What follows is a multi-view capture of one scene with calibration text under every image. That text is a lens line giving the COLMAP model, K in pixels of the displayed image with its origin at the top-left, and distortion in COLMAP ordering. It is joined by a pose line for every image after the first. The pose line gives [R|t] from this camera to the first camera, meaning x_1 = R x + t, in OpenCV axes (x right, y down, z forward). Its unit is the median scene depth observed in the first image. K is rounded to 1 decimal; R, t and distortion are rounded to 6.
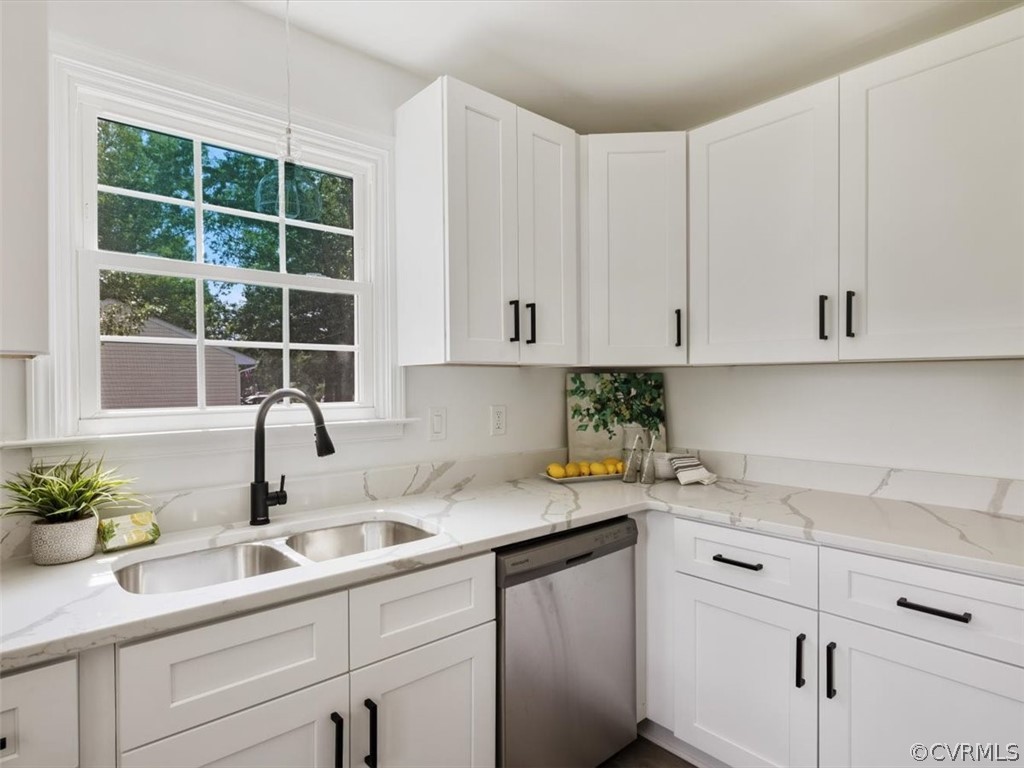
lens RADIAL K [[567.4, 0, 513.4], [0, 567.4, 385.8], [0, 0, 1]] dist [-0.005604, 0.002169]
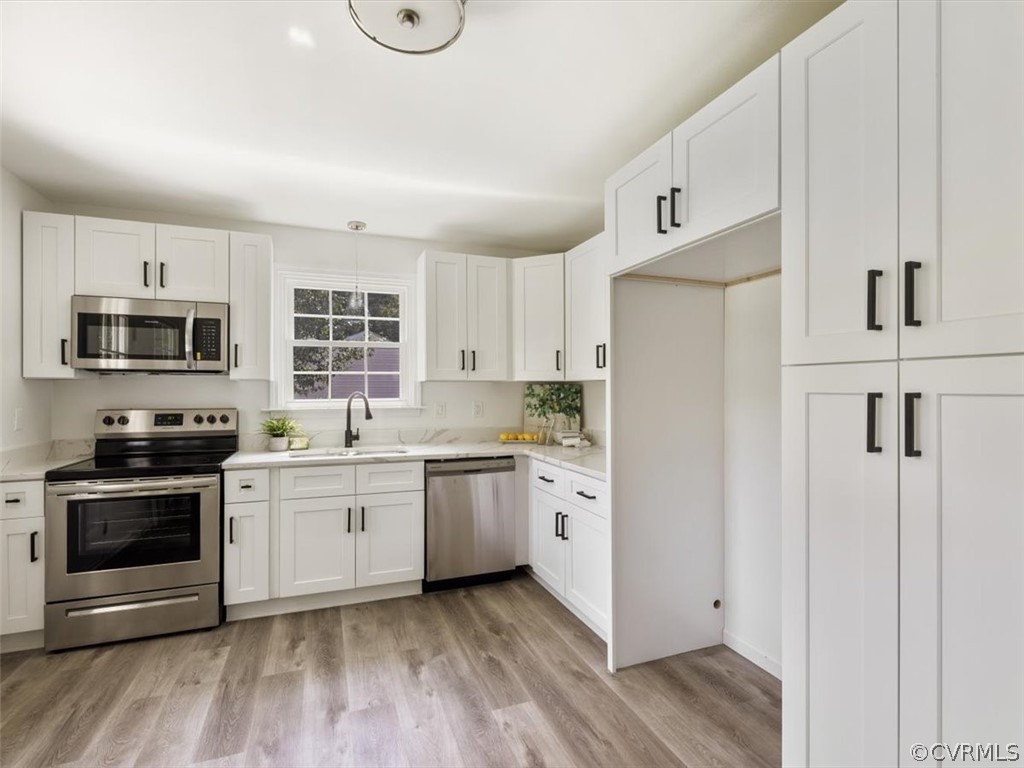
lens RADIAL K [[494.4, 0, 508.1], [0, 494.4, 392.2], [0, 0, 1]] dist [-0.004736, 0.000756]
pose [[0.935710, 0.008905, -0.352659, 0.828870], [-0.007179, 0.999955, 0.006201, -0.009661], [0.352698, -0.003270, 0.935731, -0.656272]]
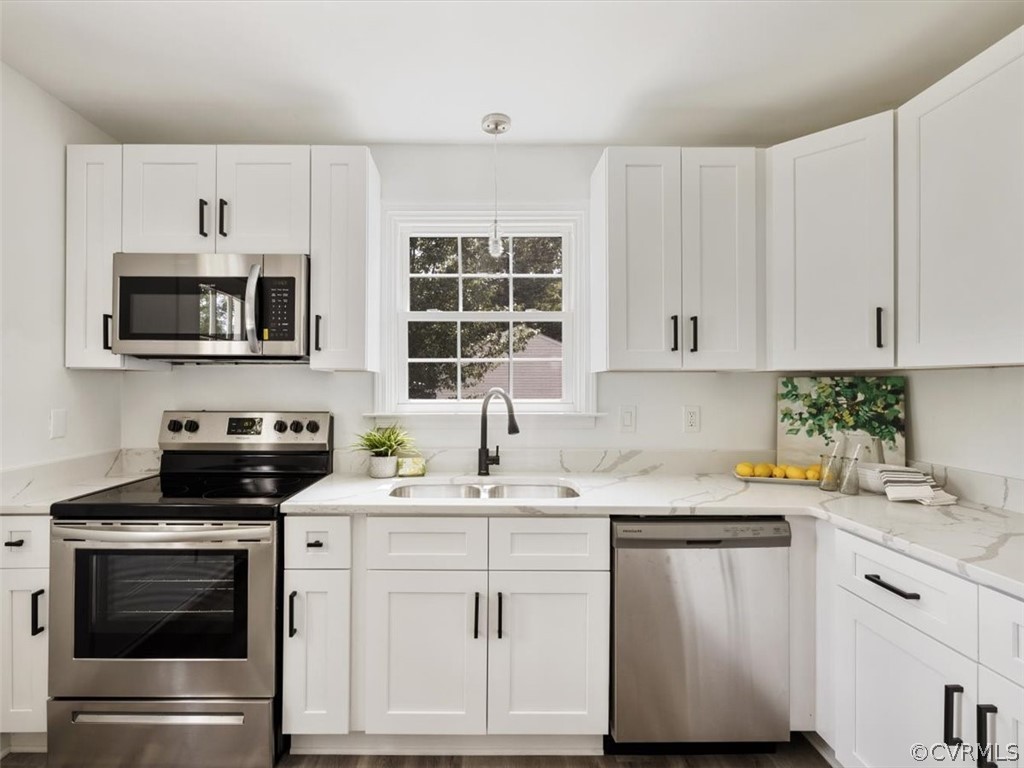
lens RADIAL K [[494.4, 0, 479.6], [0, 494.4, 385.2], [0, 0, 1]] dist [-0.004736, 0.000756]
pose [[0.748740, 0.006940, -0.662827, 0.393950], [-0.009265, 0.999957, 0.000004, -0.003876], [0.662799, 0.006138, 0.748772, -0.027452]]
